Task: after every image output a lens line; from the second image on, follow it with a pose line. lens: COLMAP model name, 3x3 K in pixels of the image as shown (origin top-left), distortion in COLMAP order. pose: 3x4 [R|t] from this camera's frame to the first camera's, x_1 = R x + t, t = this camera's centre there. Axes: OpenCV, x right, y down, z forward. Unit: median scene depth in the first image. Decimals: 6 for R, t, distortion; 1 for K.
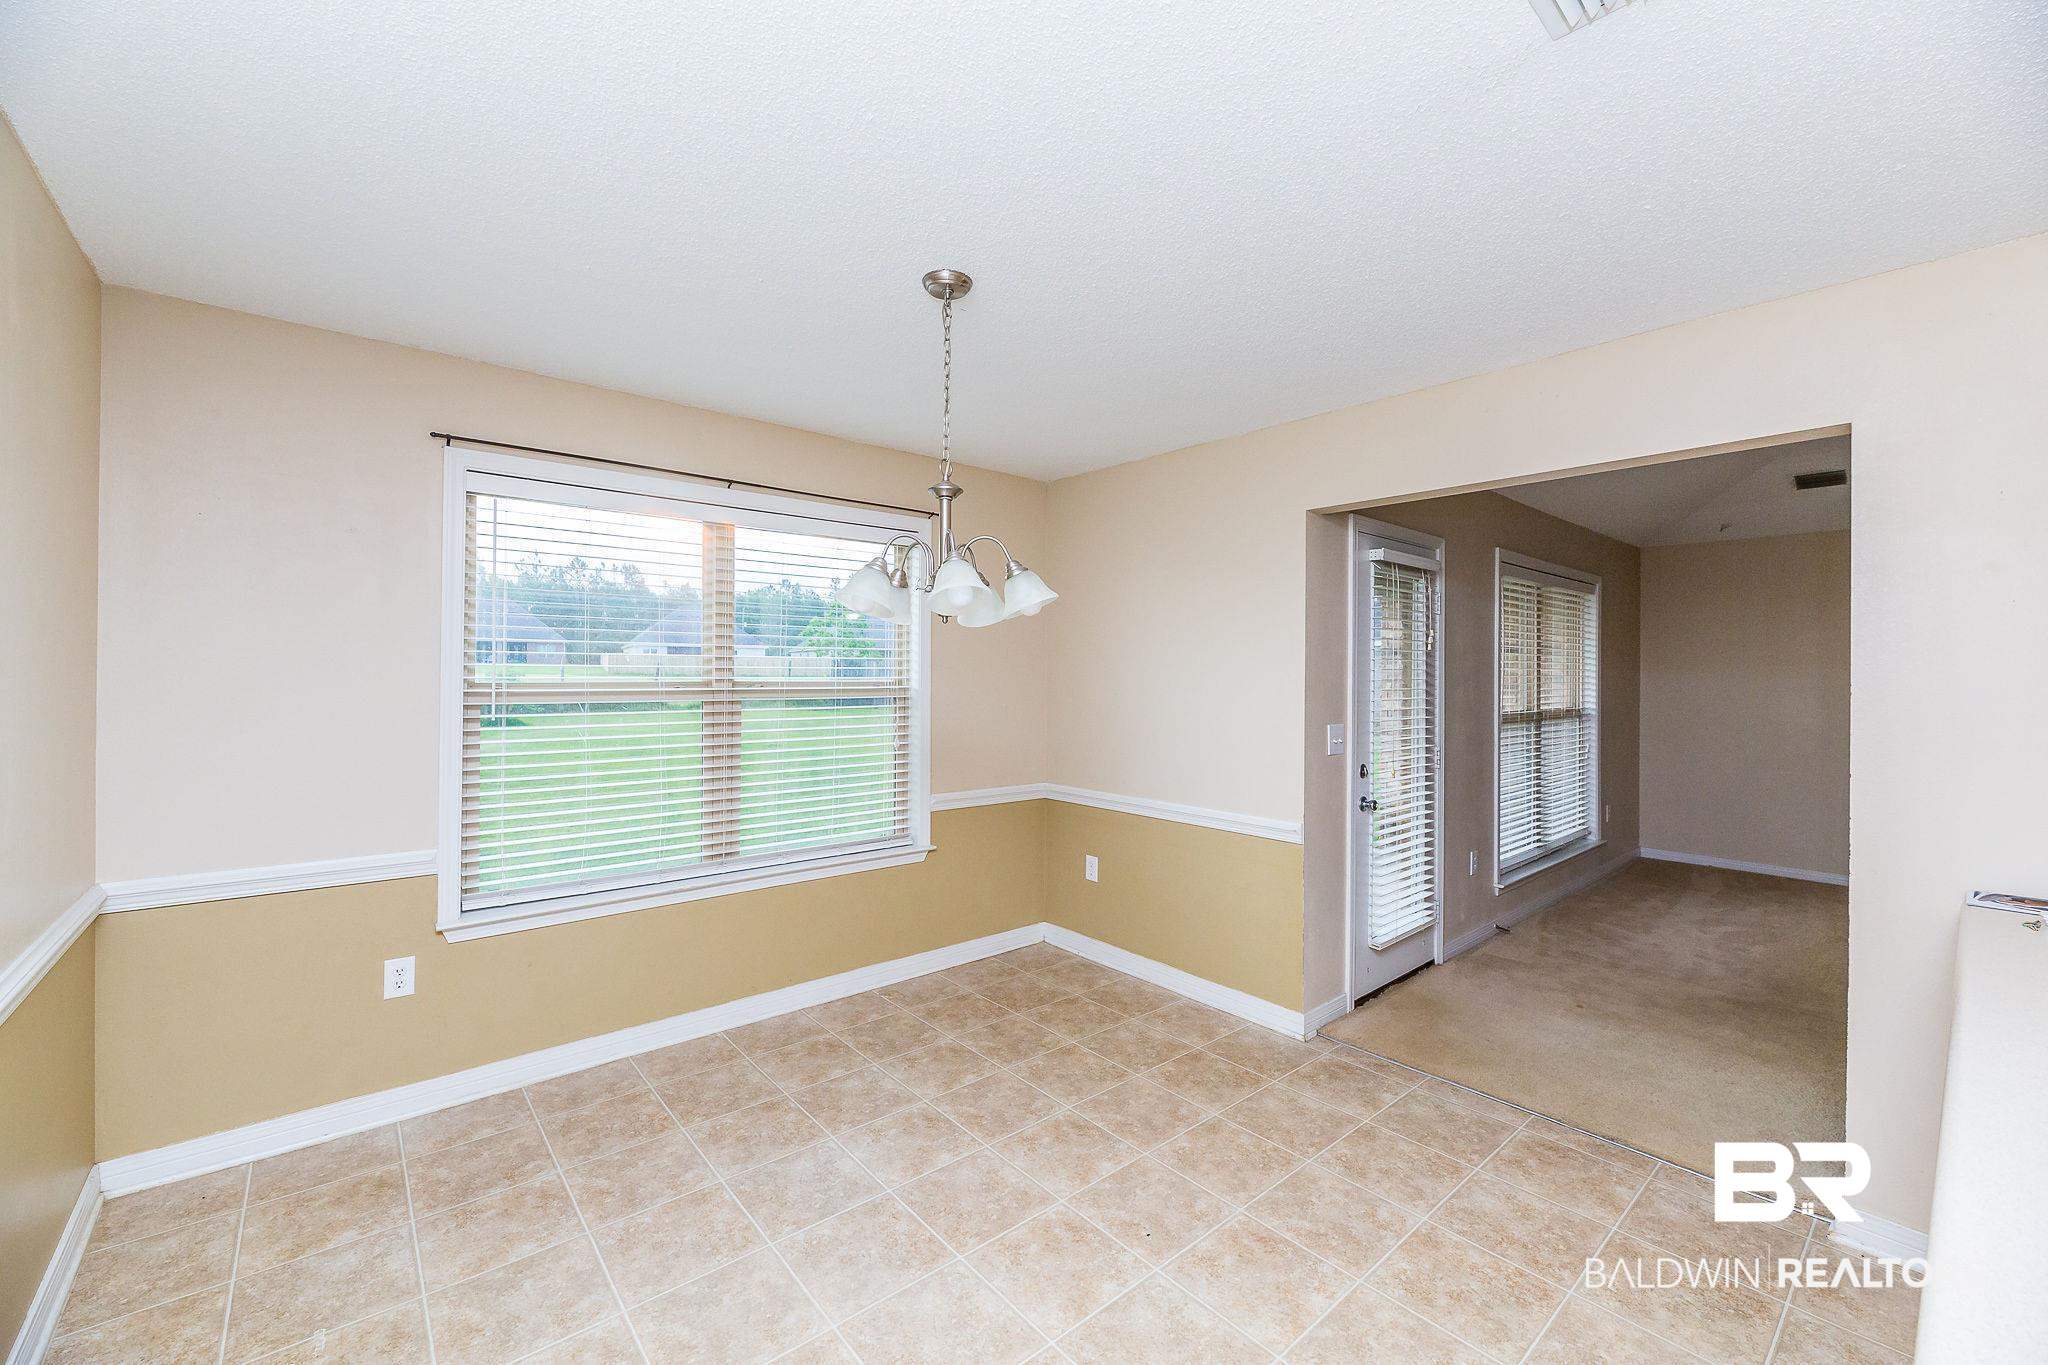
lens RADIAL K [[822.7, 0, 1014.7], [0, 822.7, 671.3], [0, 0, 1]] dist [0.000393, -0.003185]
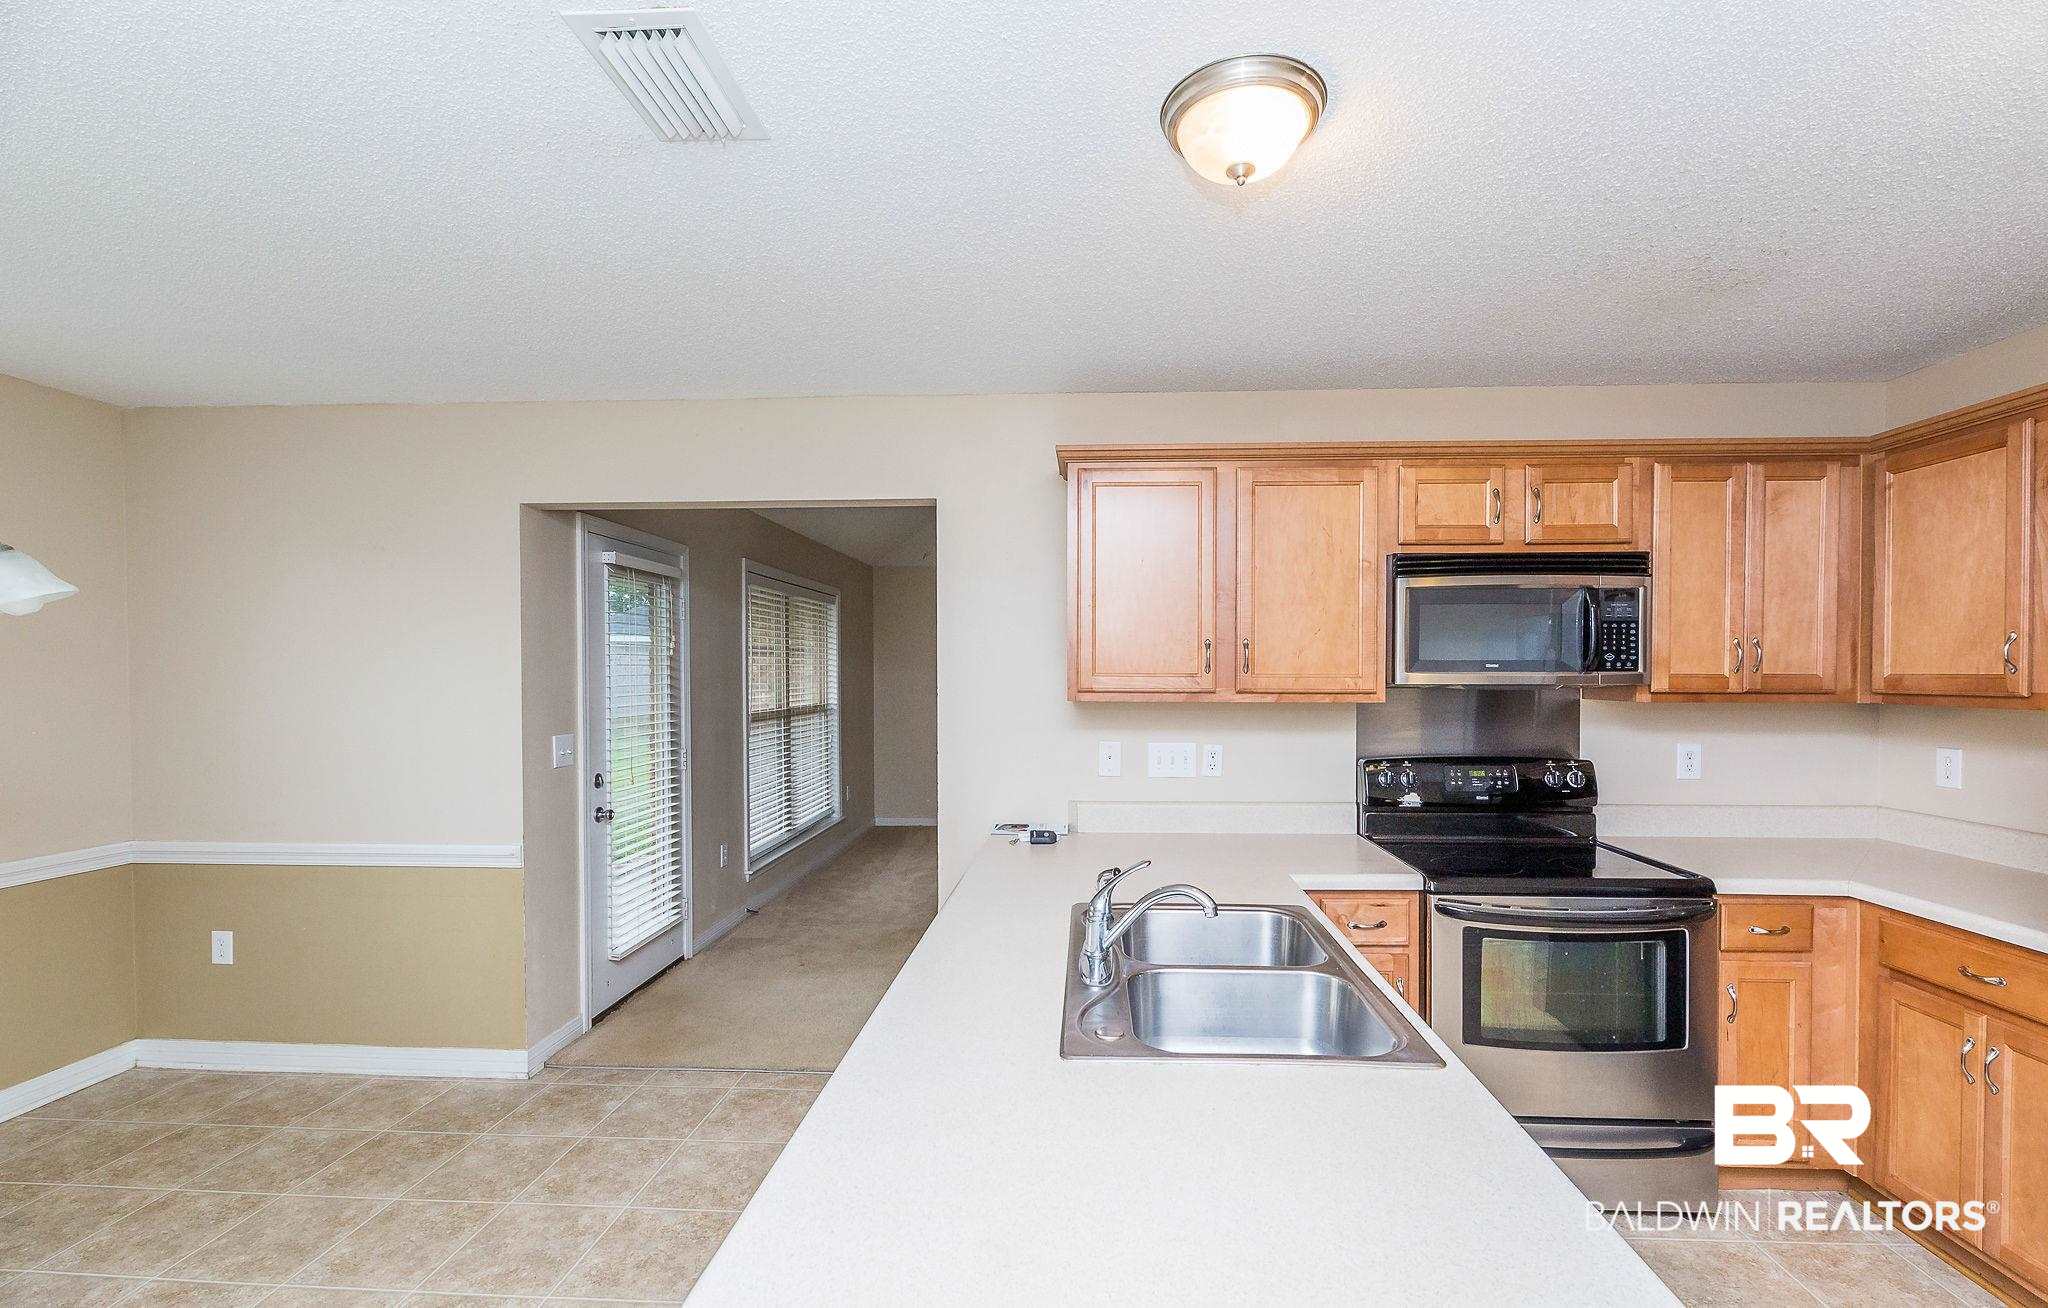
lens RADIAL K [[866.6, 0, 1056.1], [0, 866.6, 684.2], [0, 0, 1]] dist [-0.000678, -0.001708]
pose [[0.683348, -0.020453, 0.729806, 0.055547], [0.005952, 0.999730, 0.022445, -0.013065], [-0.730068, -0.010993, 0.683286, -0.096410]]
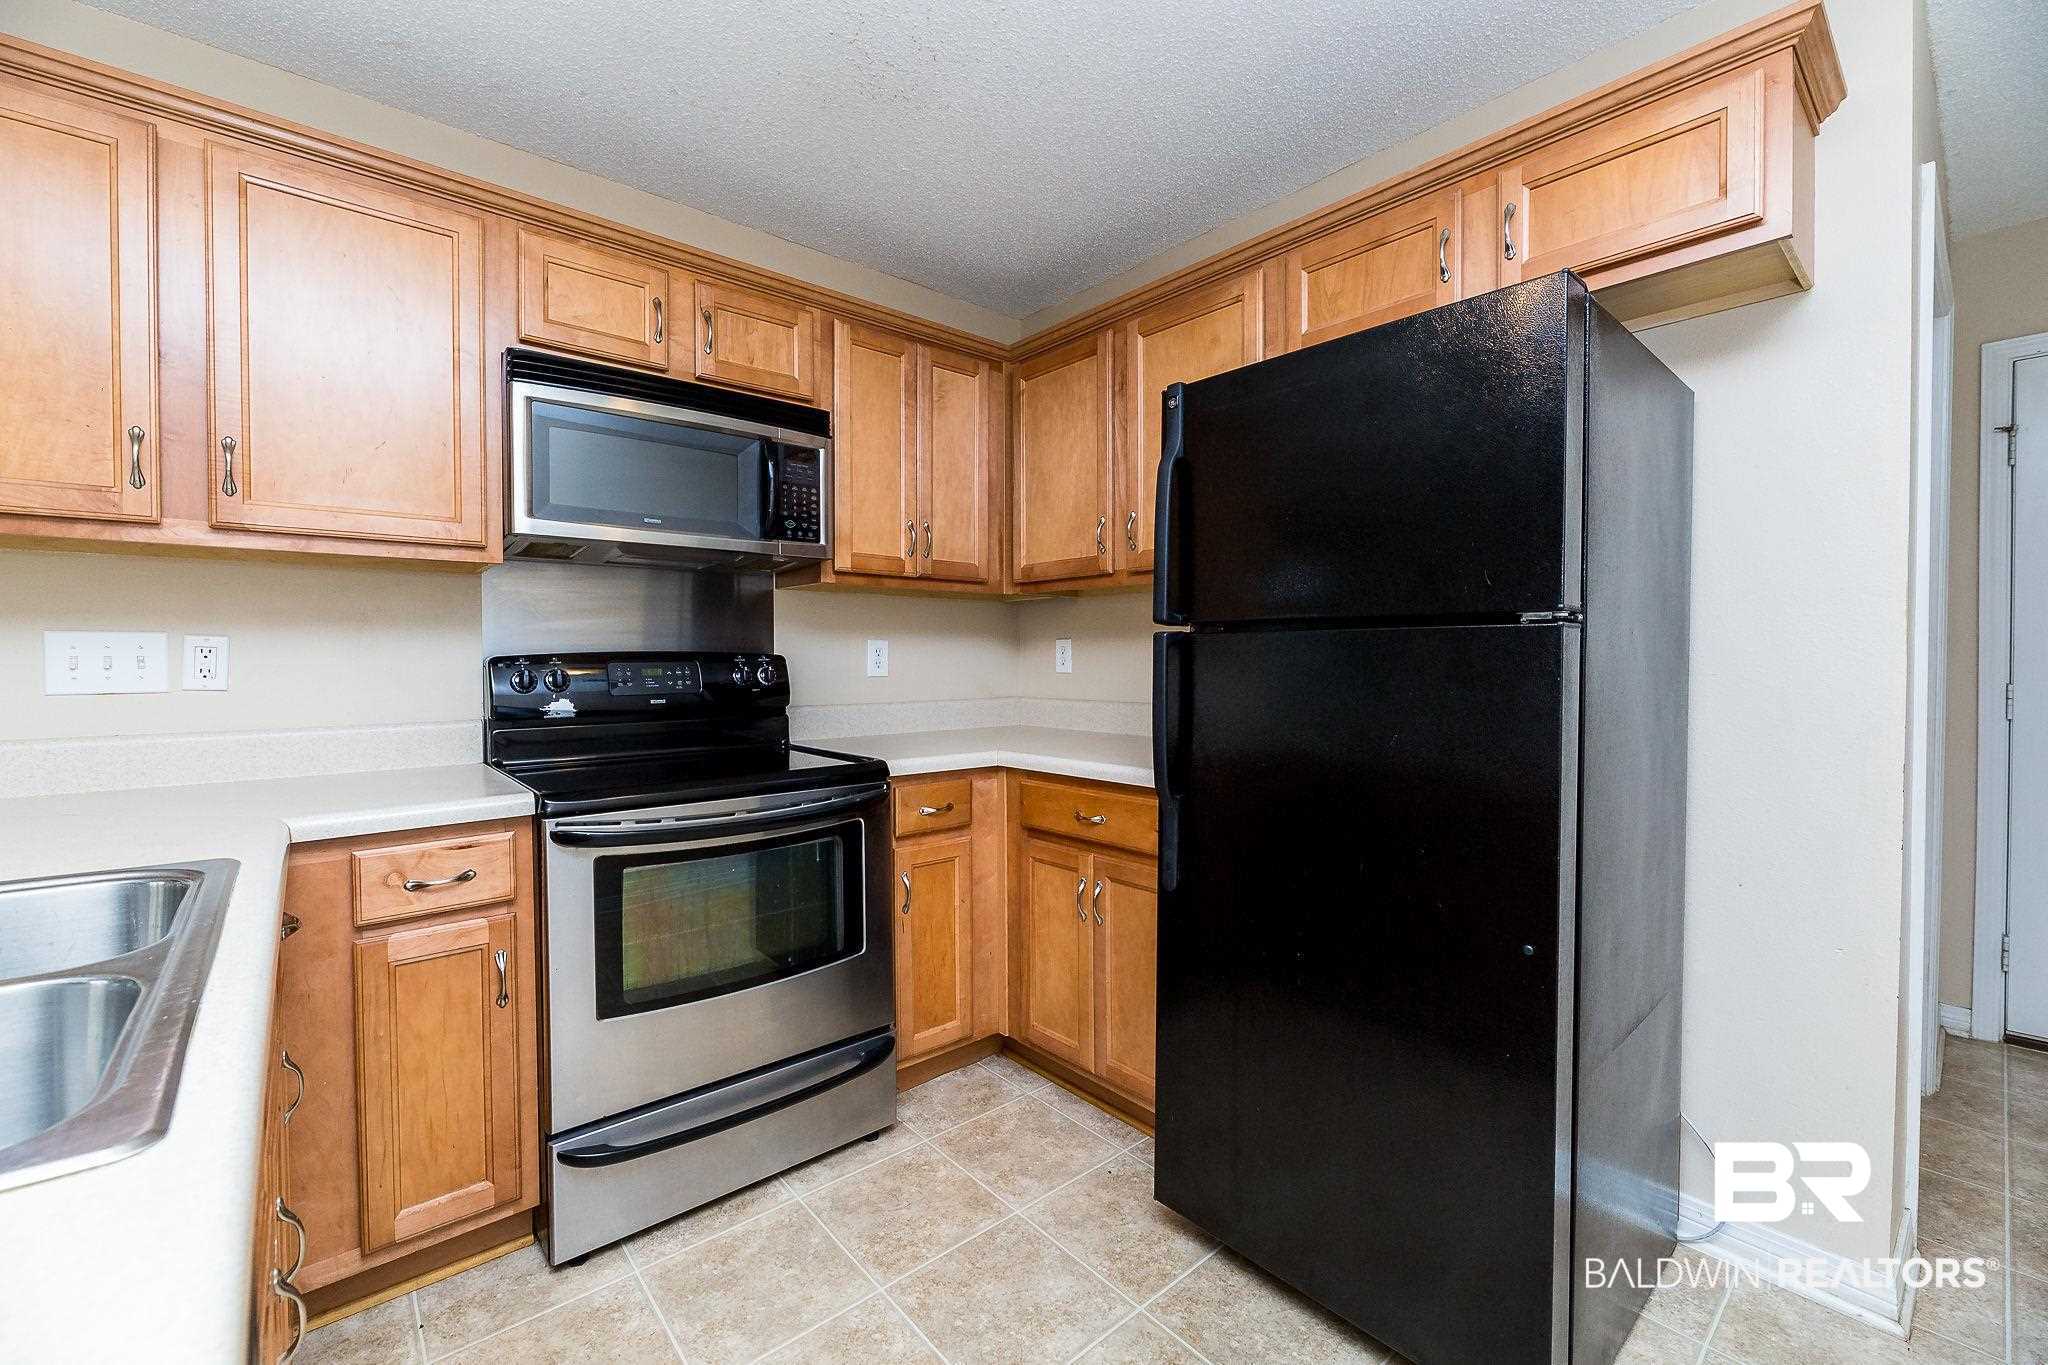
lens RADIAL K [[831.9, 0, 1017.9], [0, 831.9, 671.3], [0, 0, 1]] dist [0.000111, -0.003133]
pose [[0.000755, -0.024555, 0.999698, 0.315970], [0.001859, 0.999697, 0.024554, 0.083894], [-0.999998, 0.001840, 0.000800, -0.105666]]
